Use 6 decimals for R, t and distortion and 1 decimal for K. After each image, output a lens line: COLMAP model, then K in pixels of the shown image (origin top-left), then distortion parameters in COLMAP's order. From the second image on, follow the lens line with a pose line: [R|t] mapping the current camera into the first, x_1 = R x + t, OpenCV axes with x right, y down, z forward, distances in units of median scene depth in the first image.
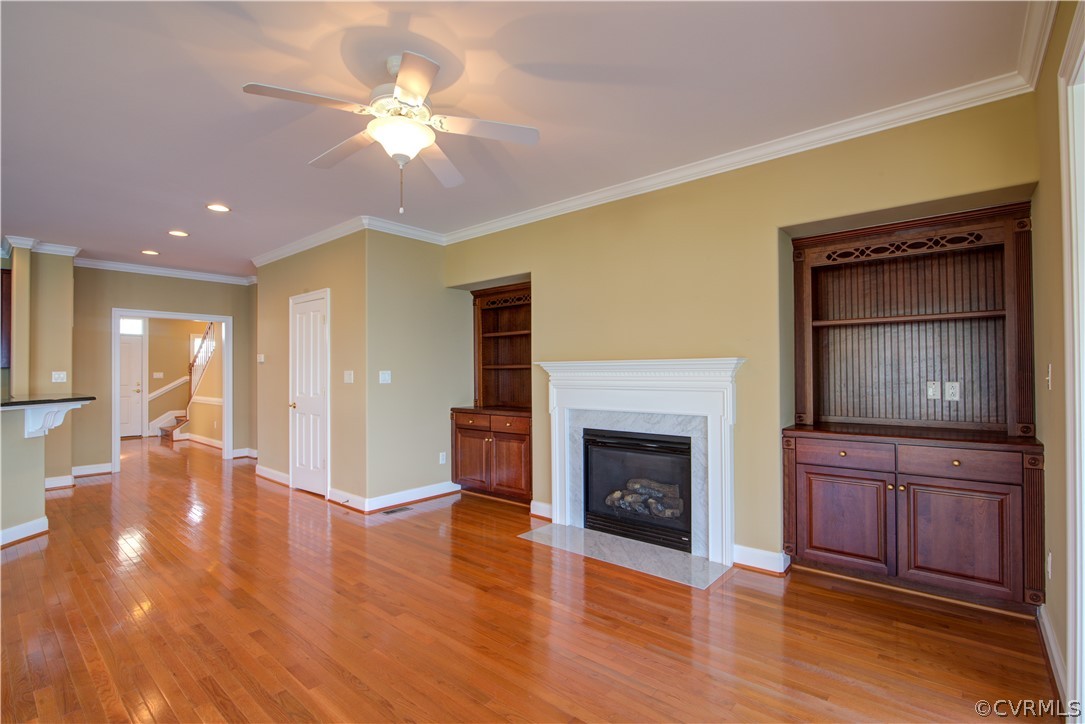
lens RADIAL K [[497.9, 0, 547.9], [0, 497.9, 365.1], [0, 0, 1]] dist [-0.018519, 0.000119]
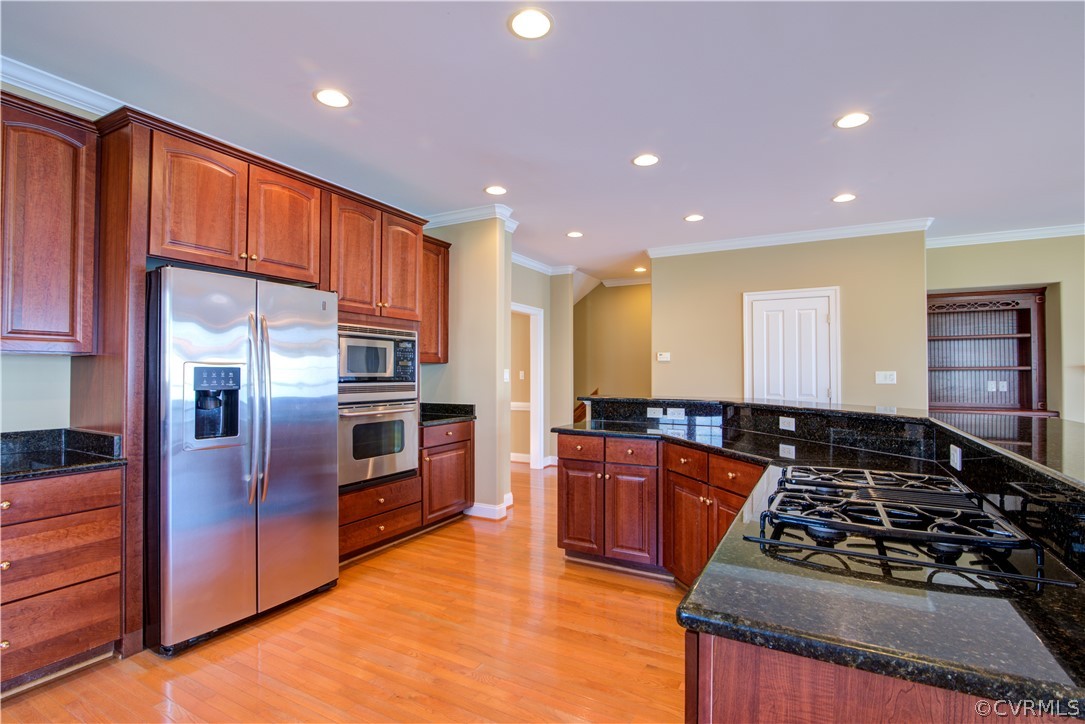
lens RADIAL K [[505.9, 0, 546.9], [0, 505.9, 364.4], [0, 0, 1]] dist [-0.020356, 0.000341]
pose [[0.979215, 0.010940, 0.202528, -1.484294], [-0.009899, 0.999932, -0.006151, 0.012377], [-0.202581, 0.004018, 0.979257, 0.184310]]
